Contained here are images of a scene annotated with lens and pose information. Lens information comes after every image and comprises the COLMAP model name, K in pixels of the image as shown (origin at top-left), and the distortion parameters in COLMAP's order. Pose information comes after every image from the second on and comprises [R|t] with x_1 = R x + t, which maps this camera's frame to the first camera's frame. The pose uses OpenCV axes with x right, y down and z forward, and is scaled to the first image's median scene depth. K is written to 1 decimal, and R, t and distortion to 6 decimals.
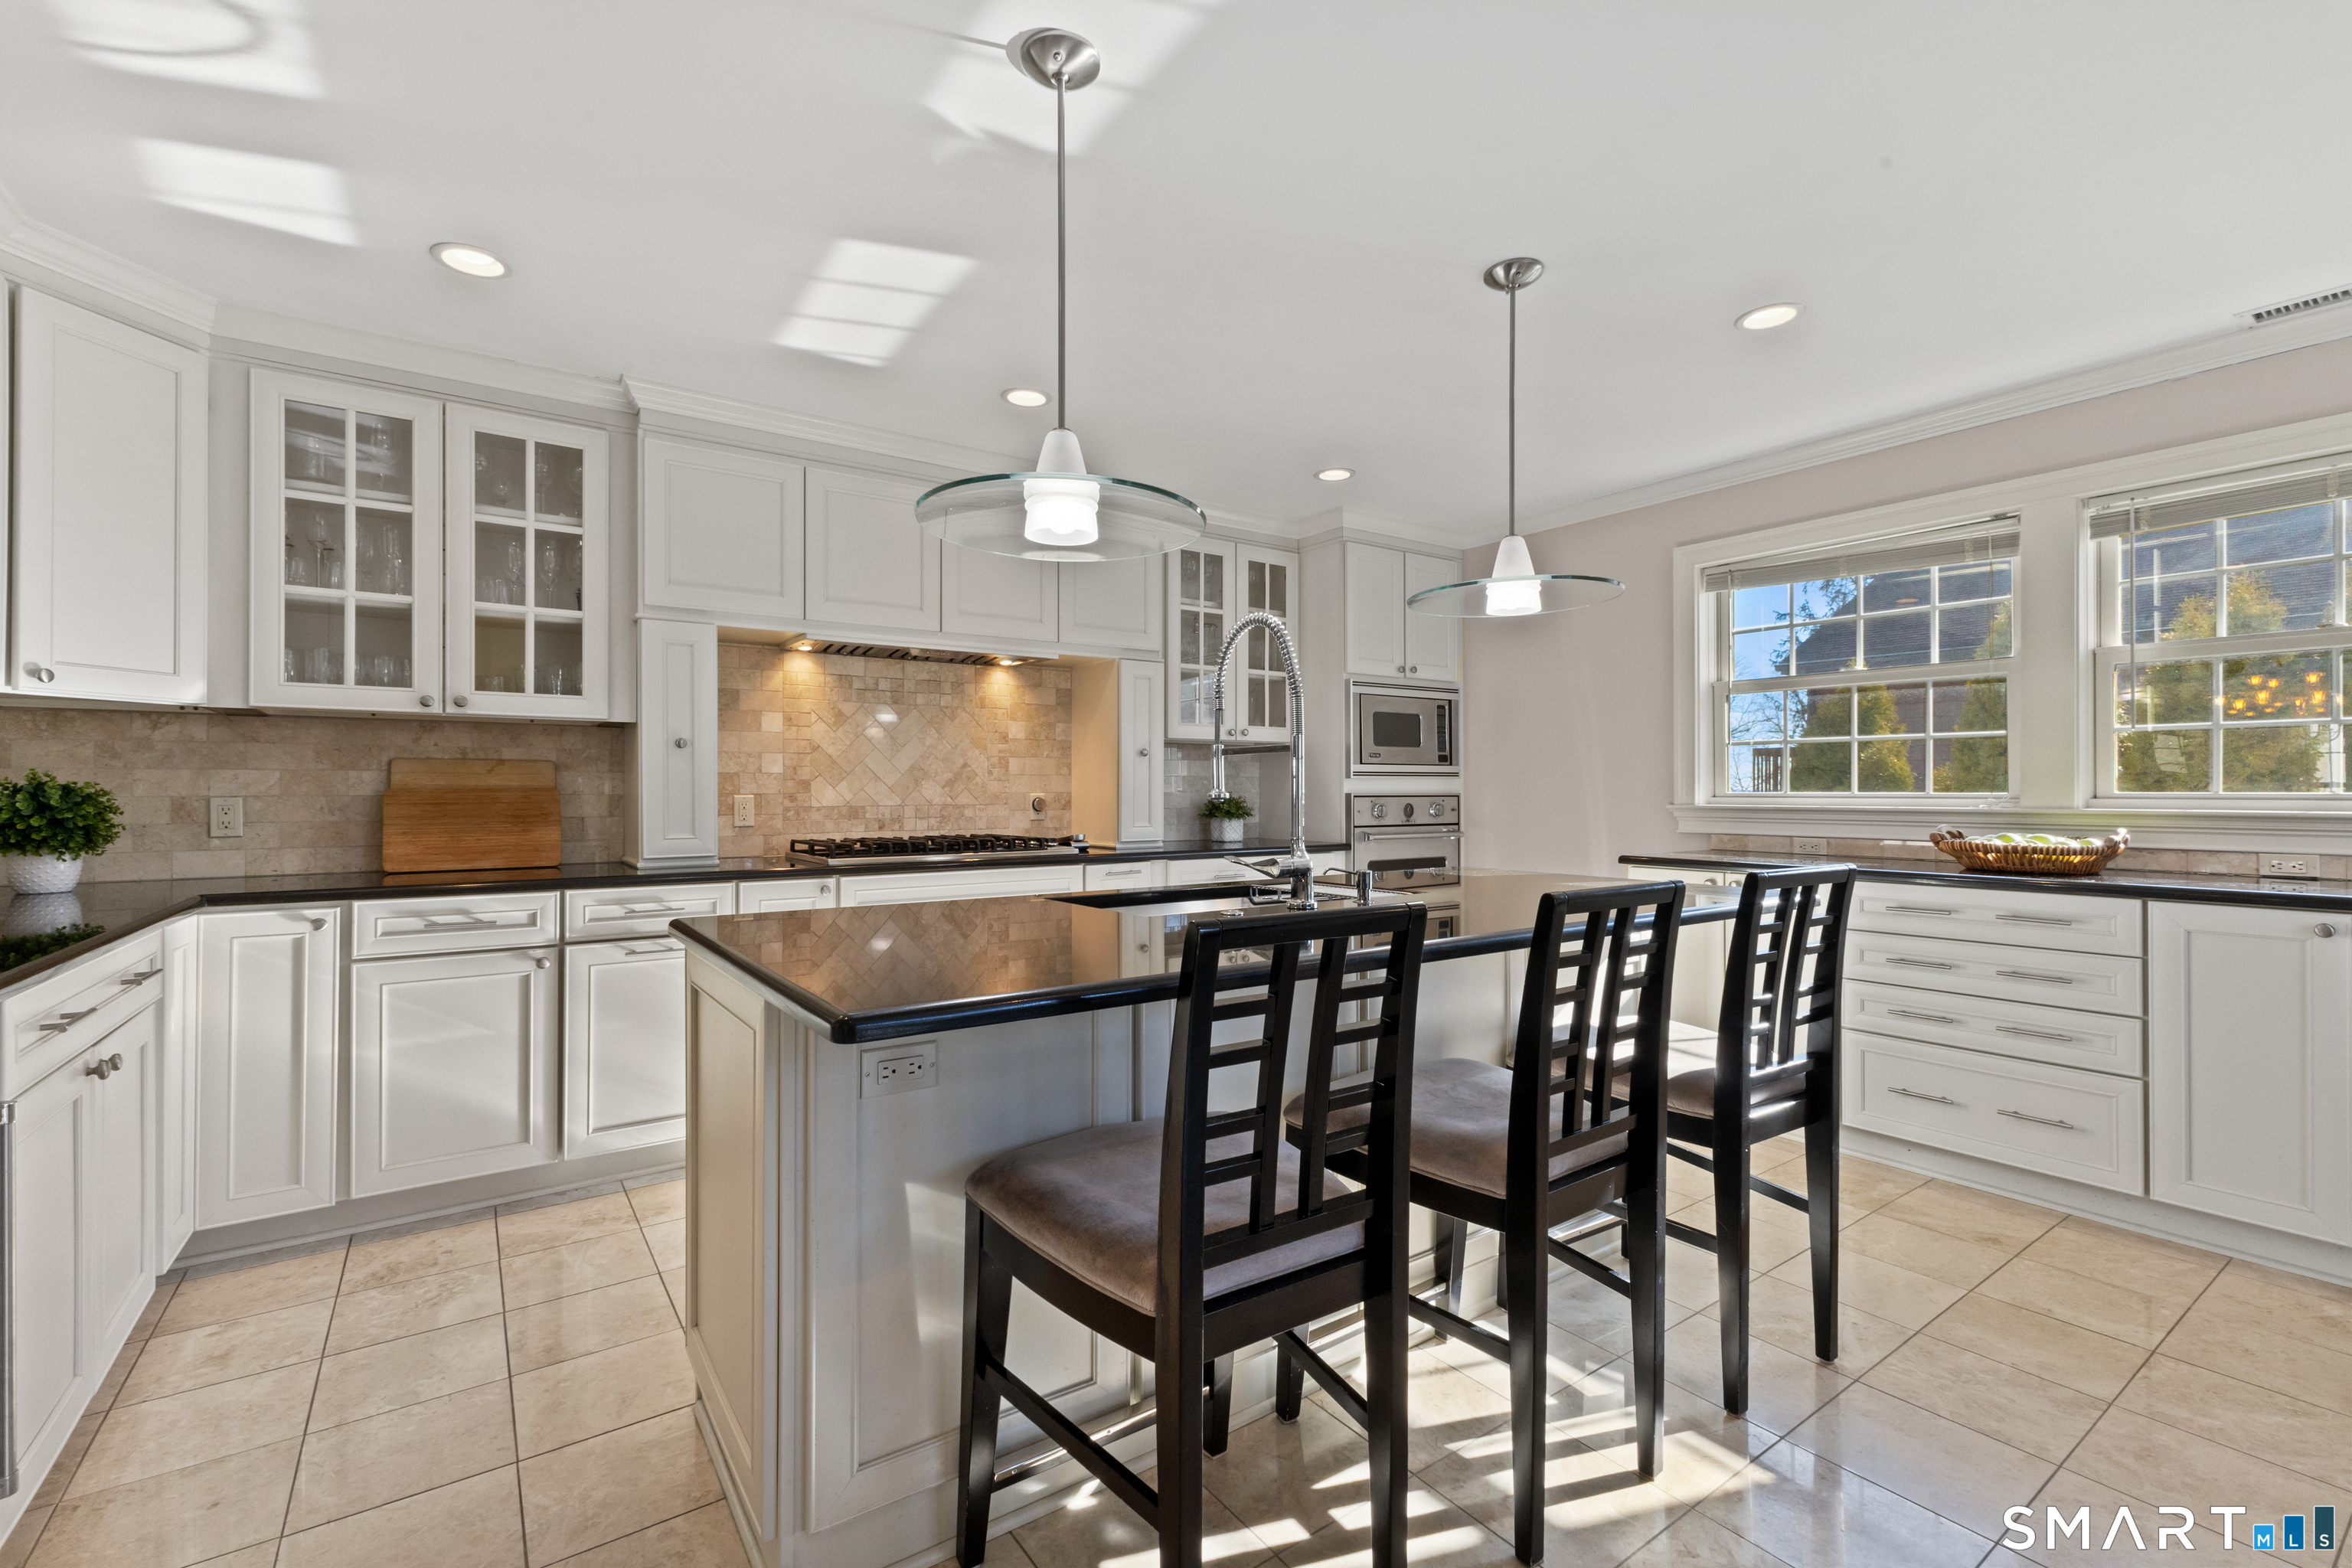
lens RADIAL K [[1000.2, 0, 1167.4], [0, 1000.2, 785.0], [0, 0, 1]] dist [0.021006, -0.007734]
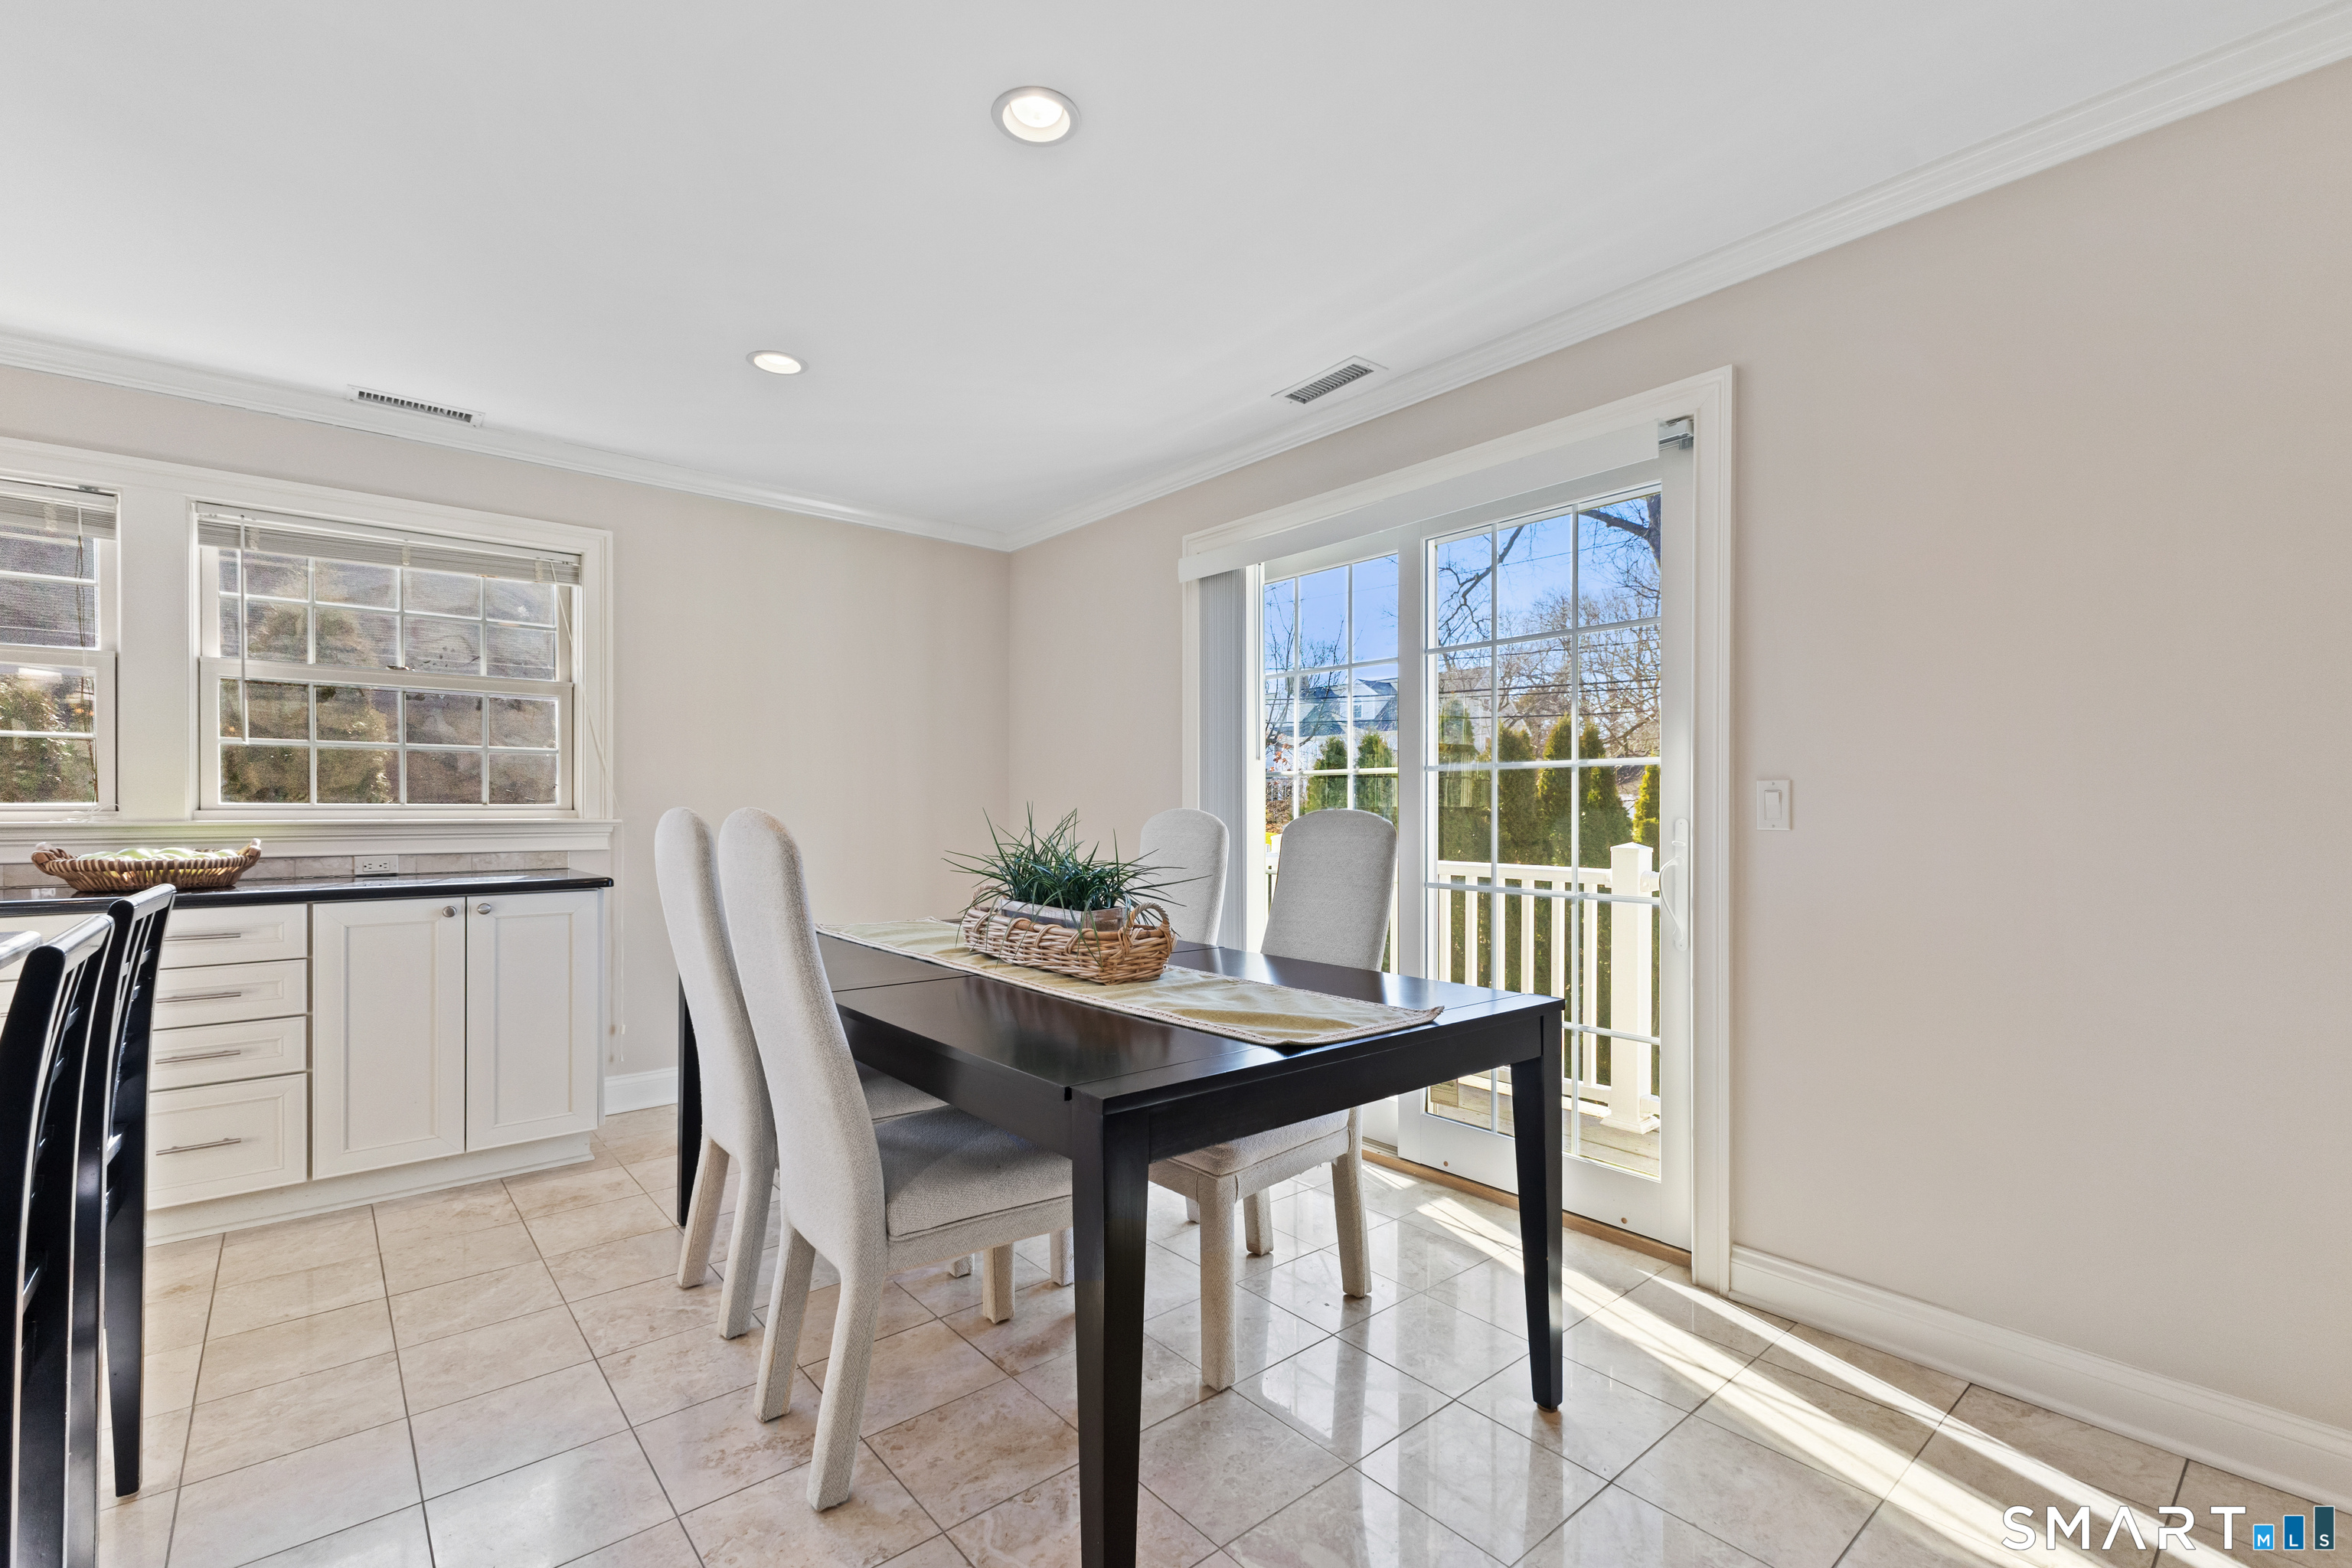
lens RADIAL K [[1034.0, 0, 1173.3], [0, 1034.0, 803.2], [0, 0, 1]] dist [0.020518, -0.000018]
pose [[-0.087163, 0.000363, 0.996194, -0.192117], [-0.006972, 0.999975, -0.000974, 0.001512], [-0.996170, -0.007030, -0.087158, 0.163166]]
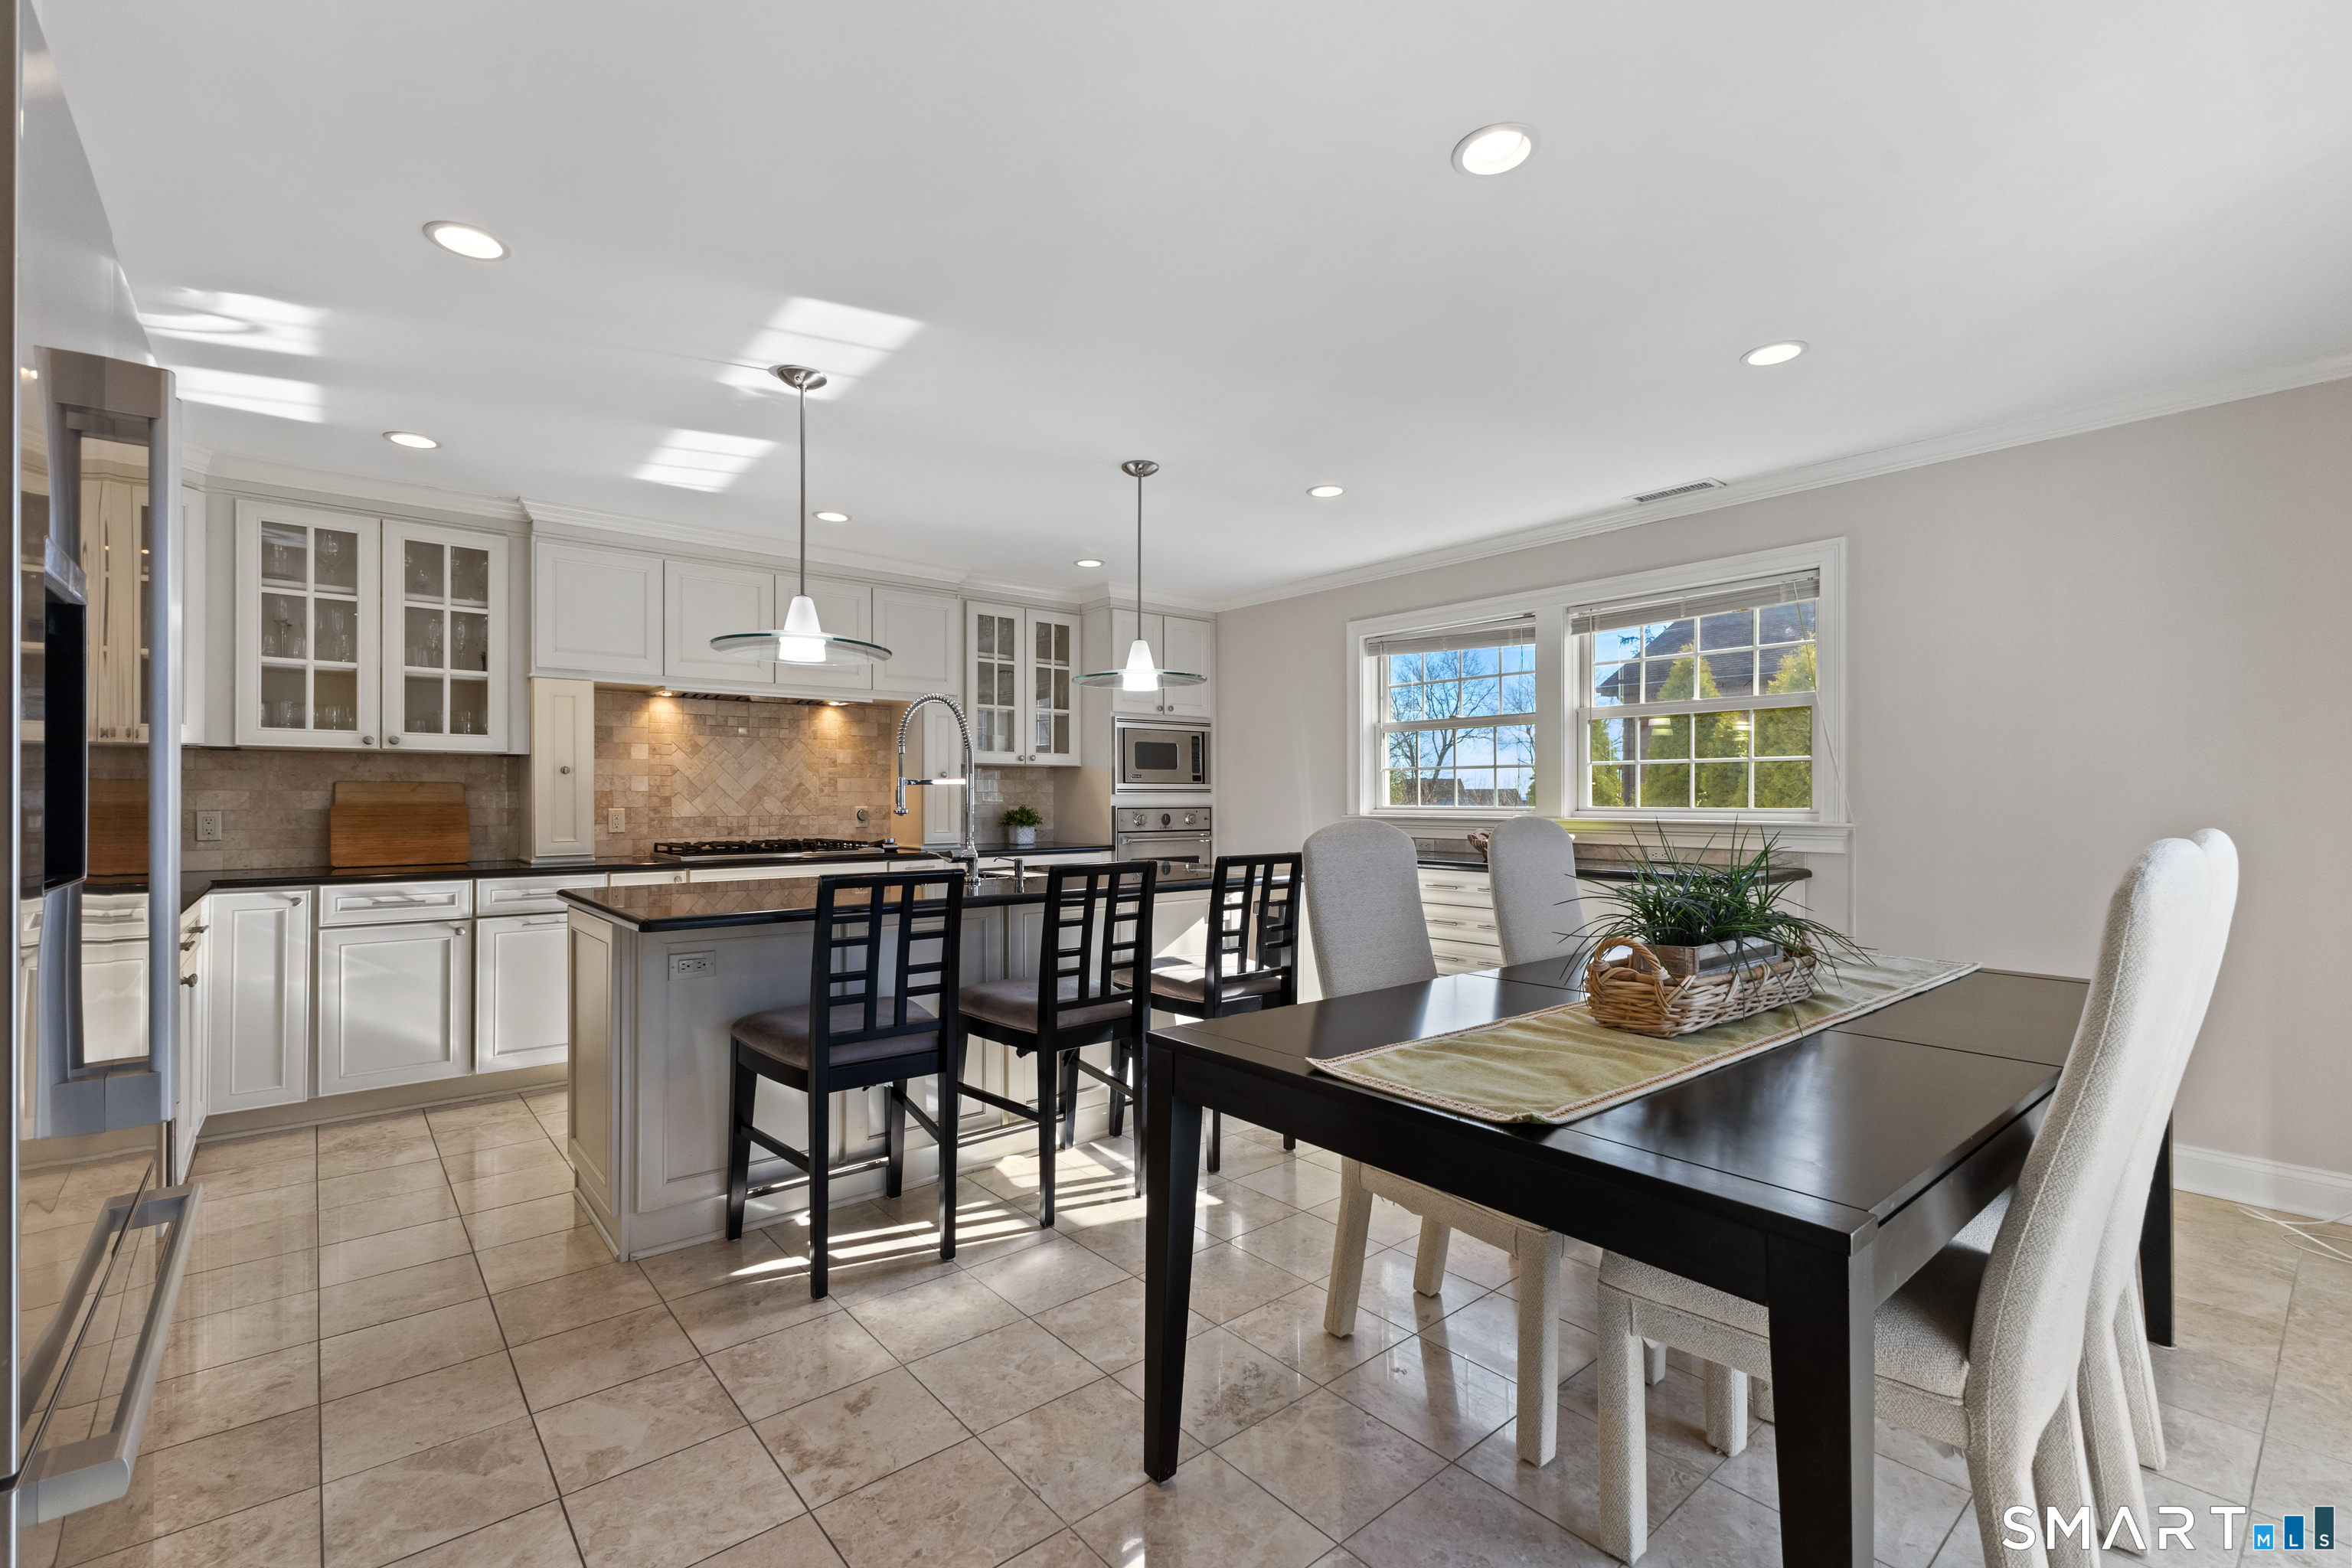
lens RADIAL K [[1000.6, 0, 1165.7], [0, 1000.6, 794.5], [0, 0, 1]] dist [0.012826, -0.000835]
pose [[0.996217, 0.001591, 0.086887, 0.205054], [-0.001813, 0.999995, 0.002477, -0.014783], [-0.086882, -0.002625, 0.996215, -0.420375]]
